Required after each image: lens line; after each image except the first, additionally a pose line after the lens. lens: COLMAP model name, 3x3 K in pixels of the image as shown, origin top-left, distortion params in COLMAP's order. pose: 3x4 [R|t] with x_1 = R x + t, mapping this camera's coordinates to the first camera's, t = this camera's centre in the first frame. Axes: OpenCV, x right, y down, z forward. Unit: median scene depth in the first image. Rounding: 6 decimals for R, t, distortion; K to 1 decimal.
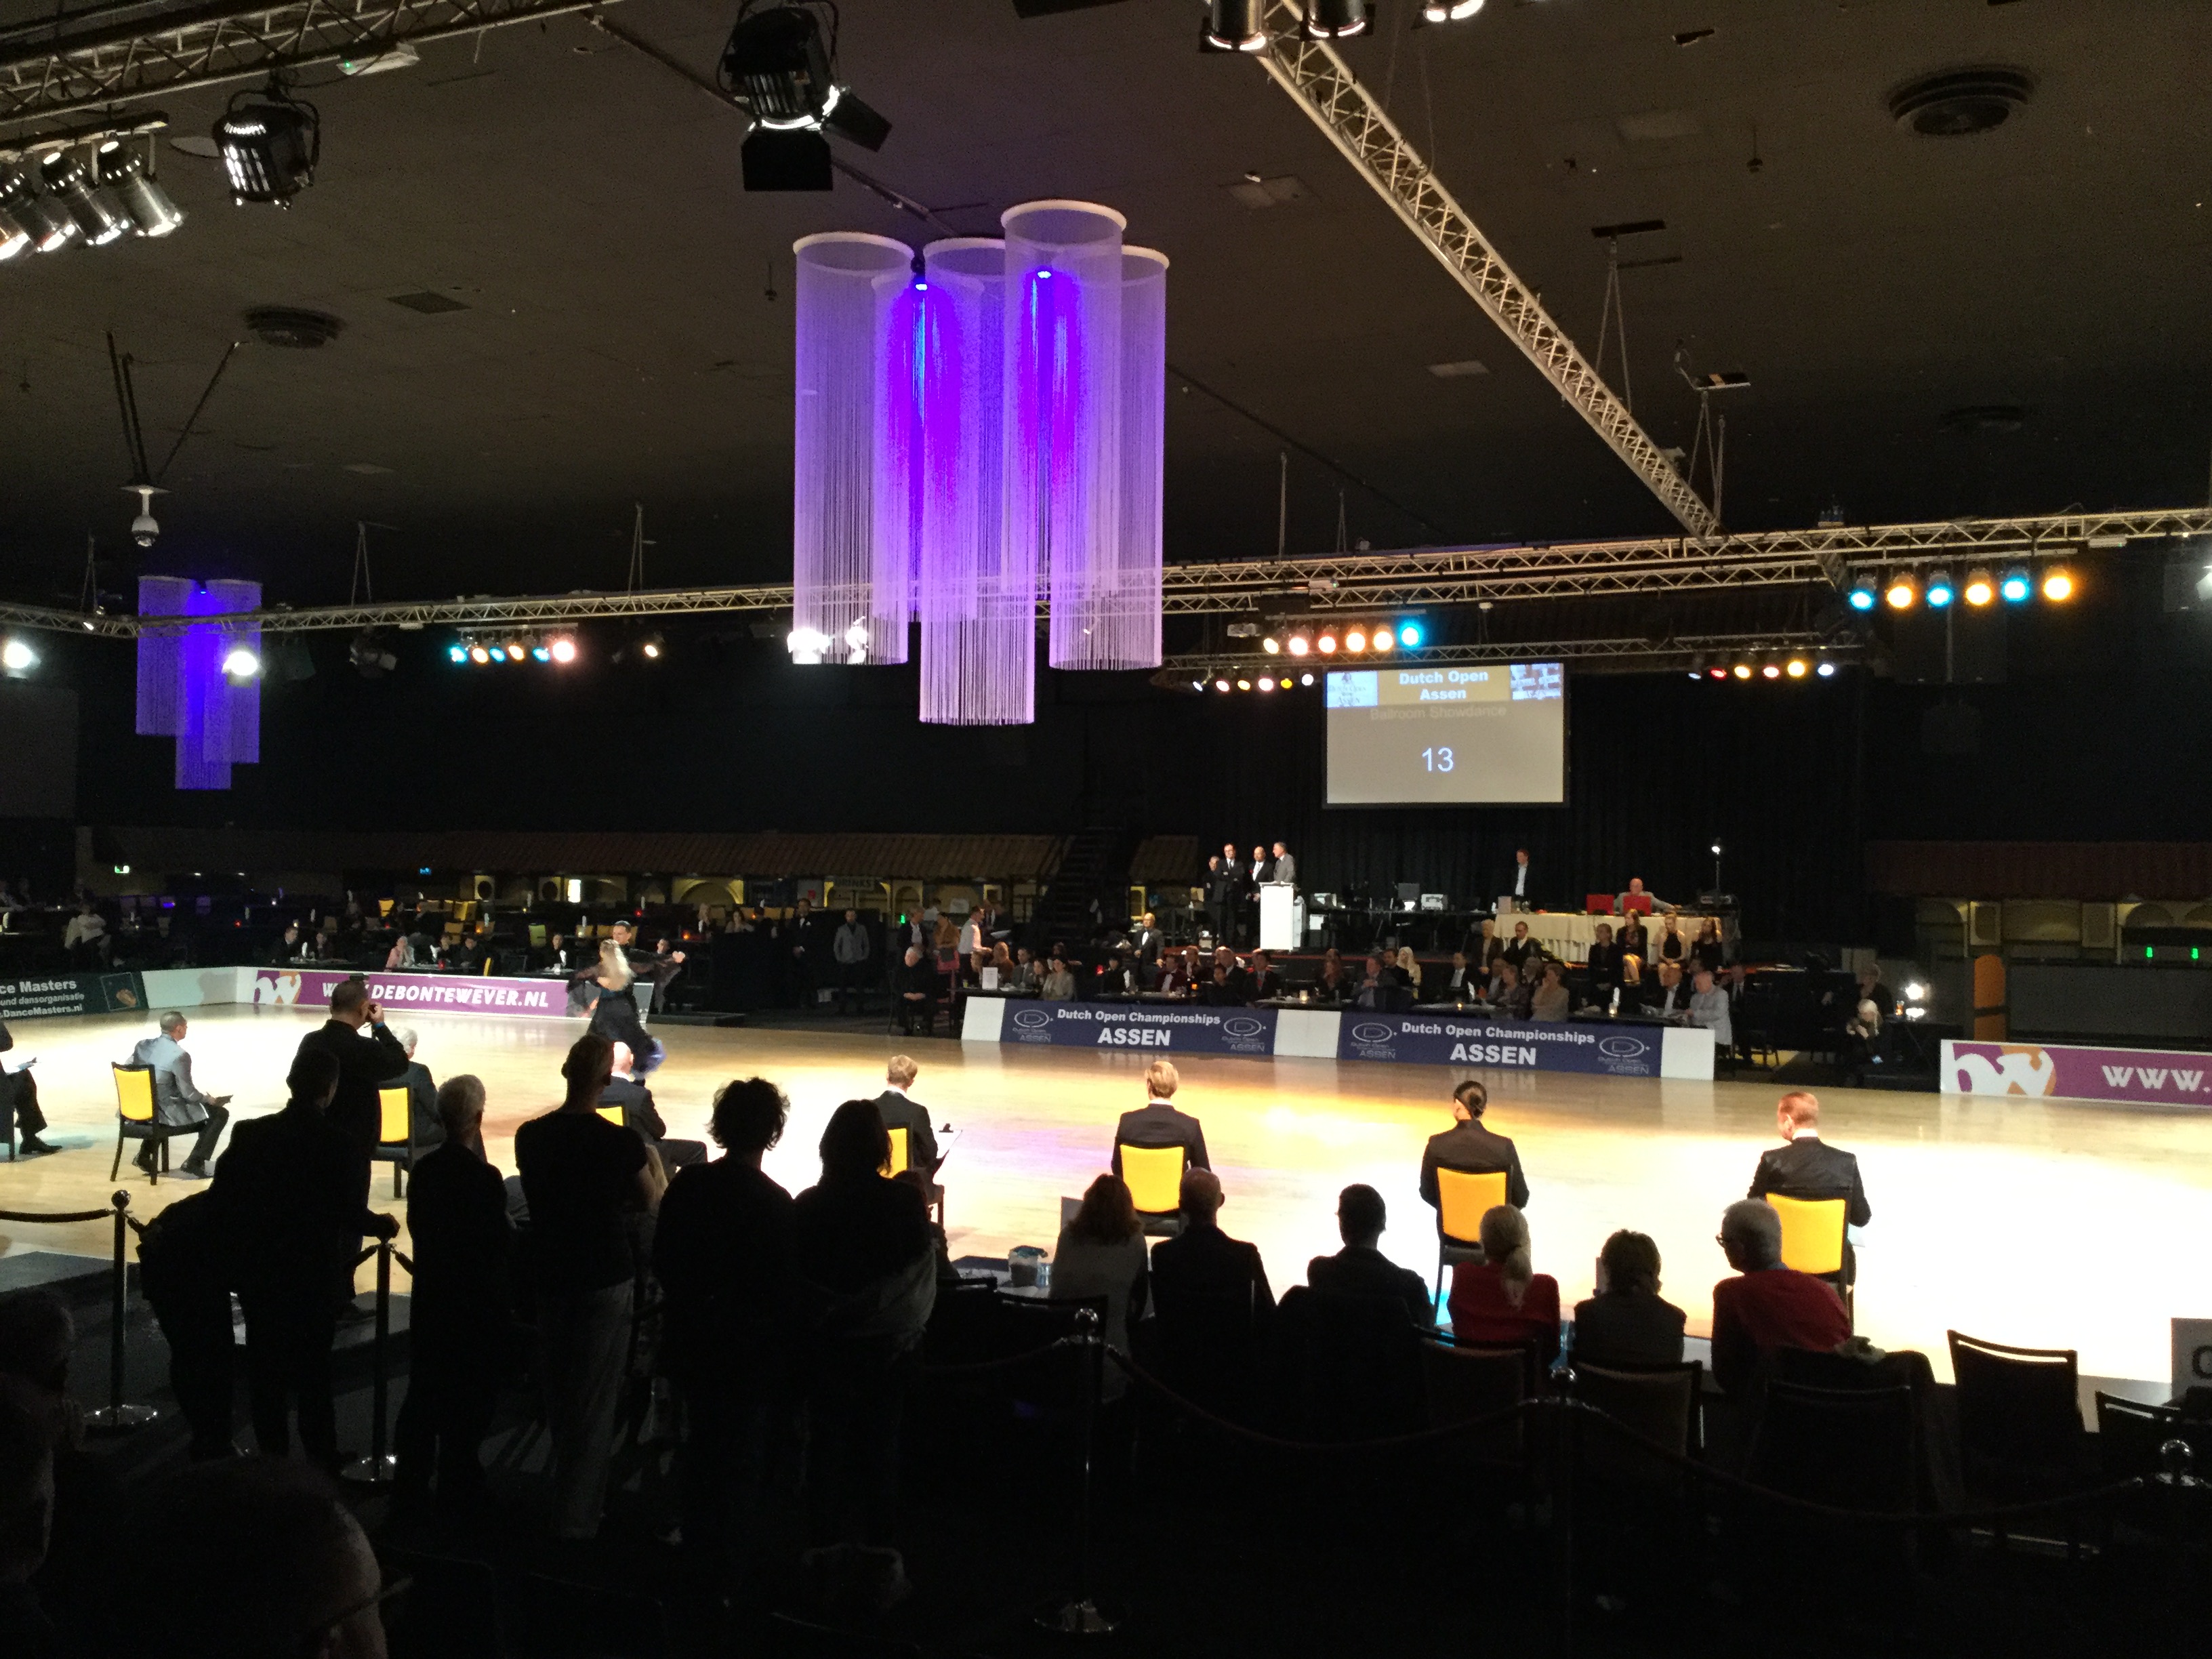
lens RADIAL K [[1951.2, 0, 1106.0], [0, 1951.2, 829.5], [0, 0, 1]] dist [0.143246, -0.284839]
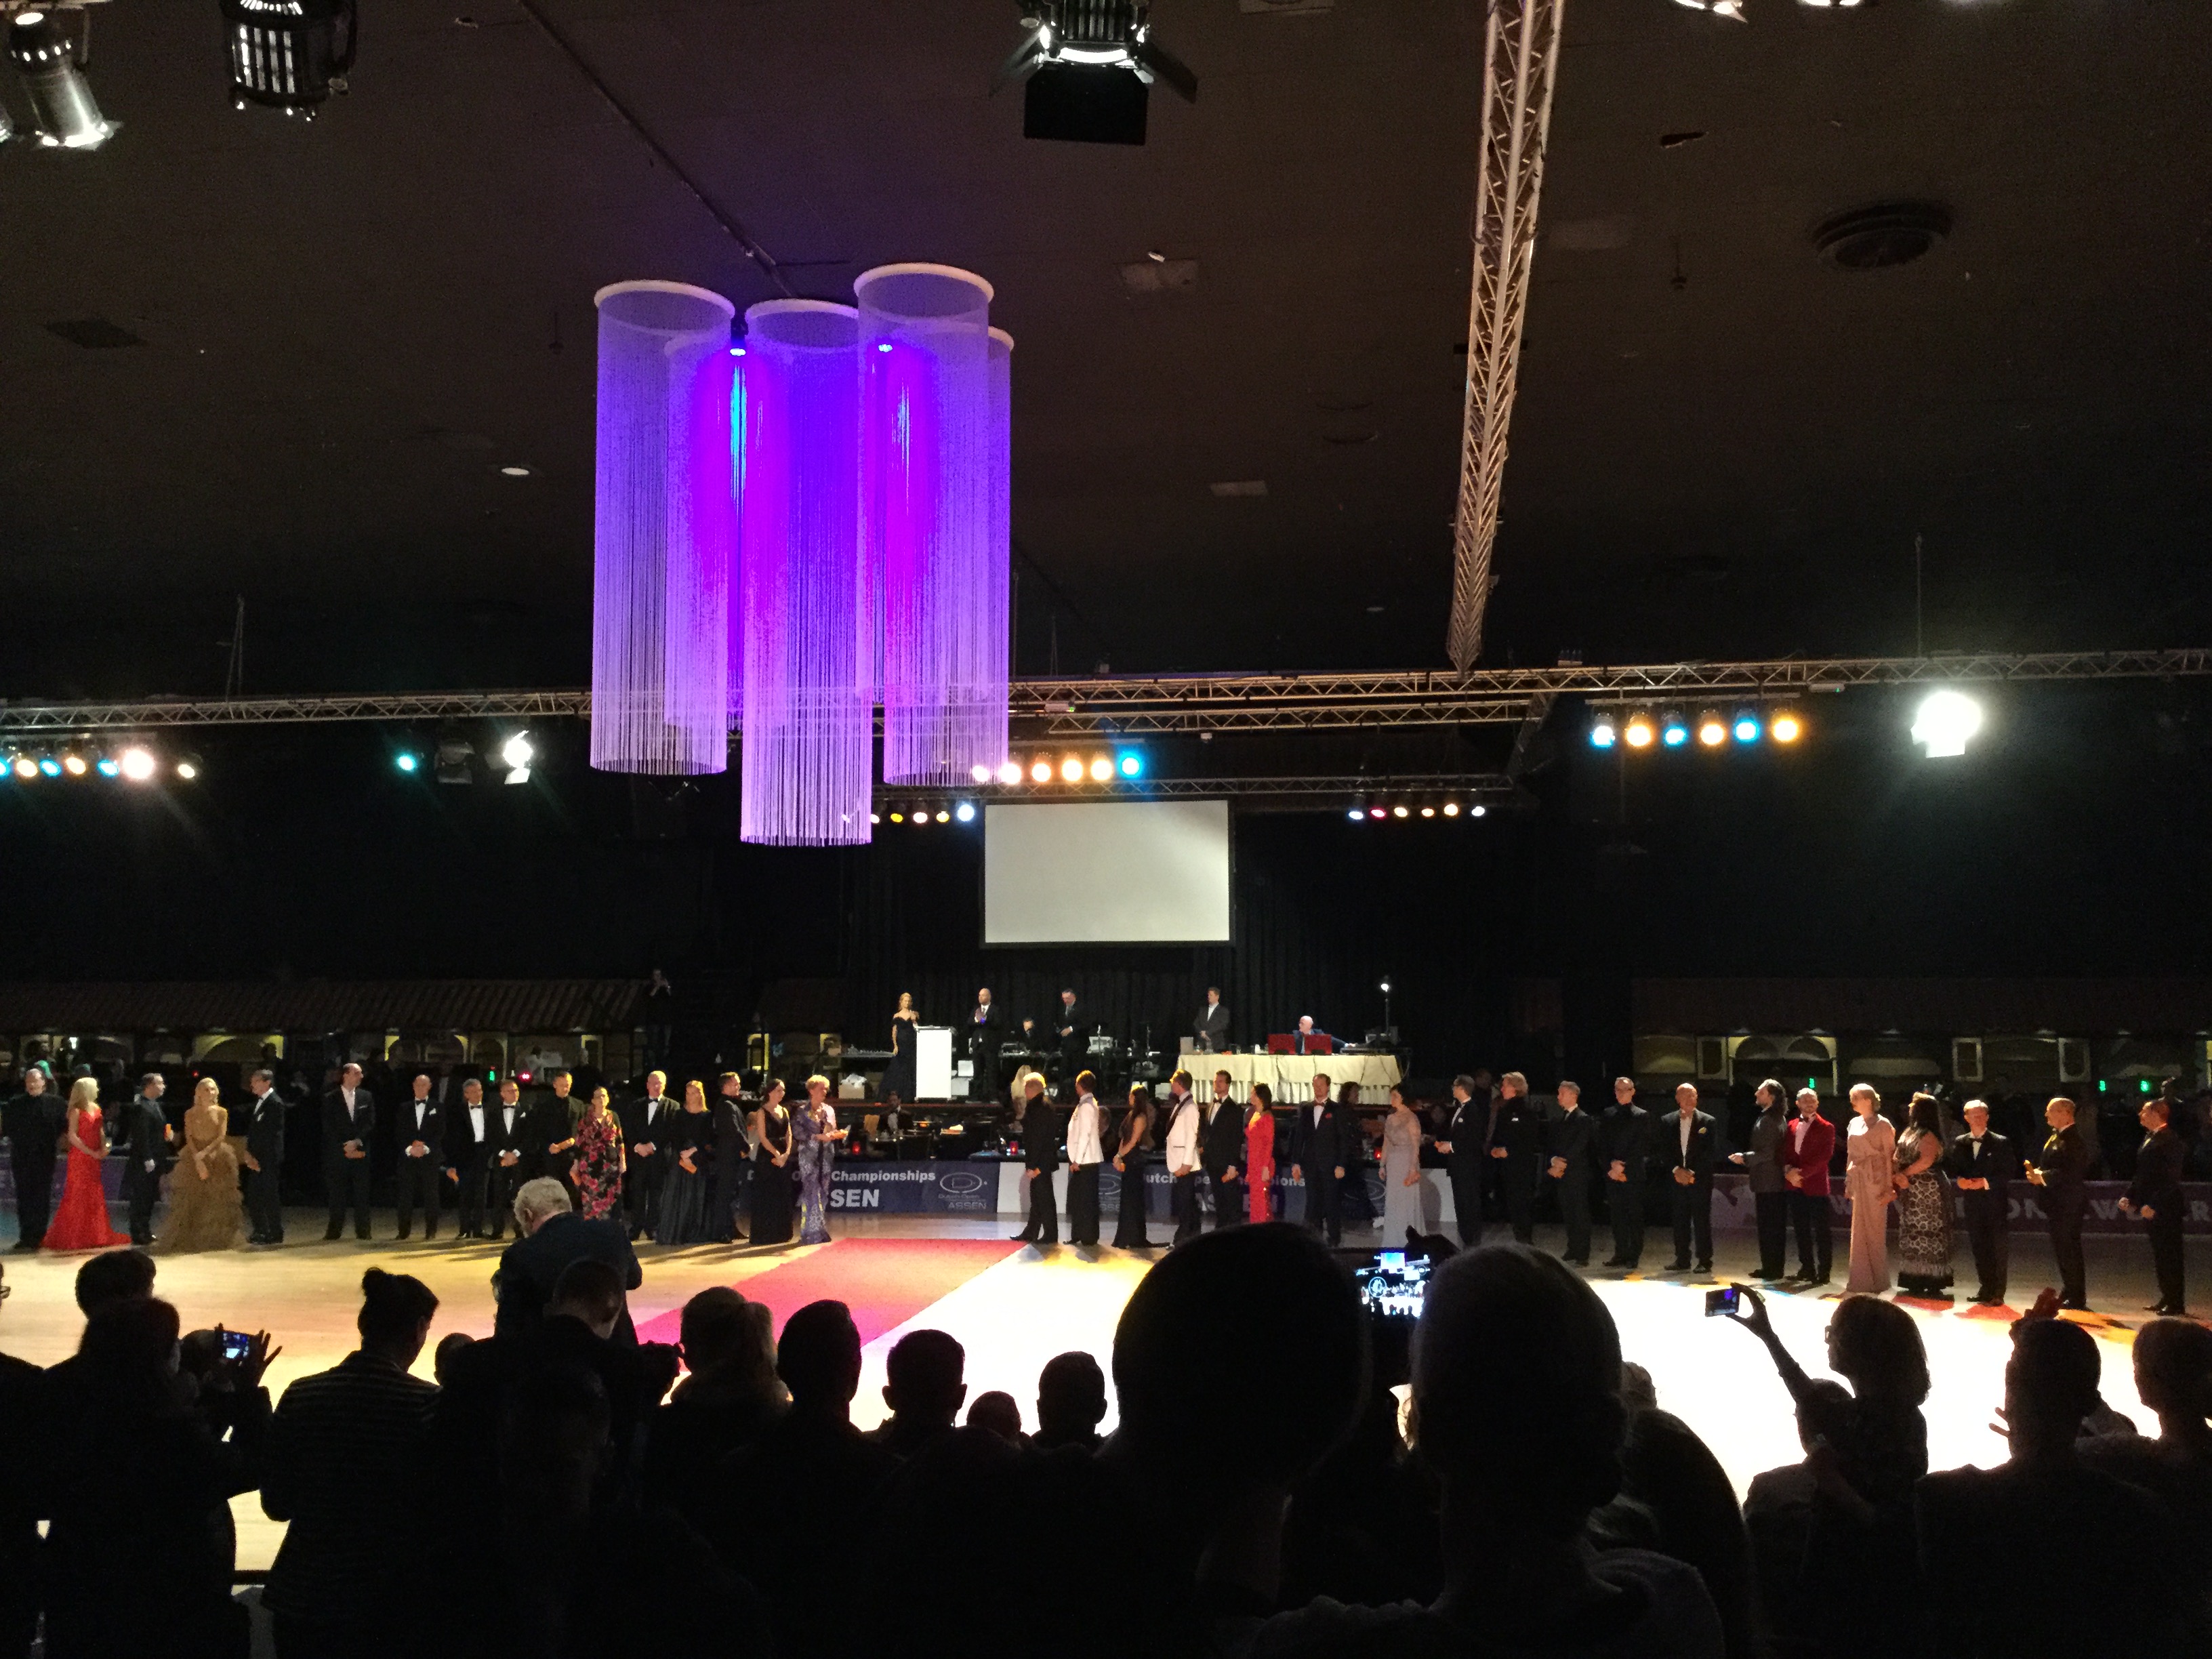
lens RADIAL K [[1970.6, 0, 1106.0], [0, 1970.6, 829.5], [0, 0, 1]] dist [0.085089, -0.160349]
pose [[0.965358, 0.012785, 0.260614, -0.116071], [0.006656, 0.997267, -0.073575, 0.003989], [-0.260843, 0.072761, 0.962635, 0.080614]]
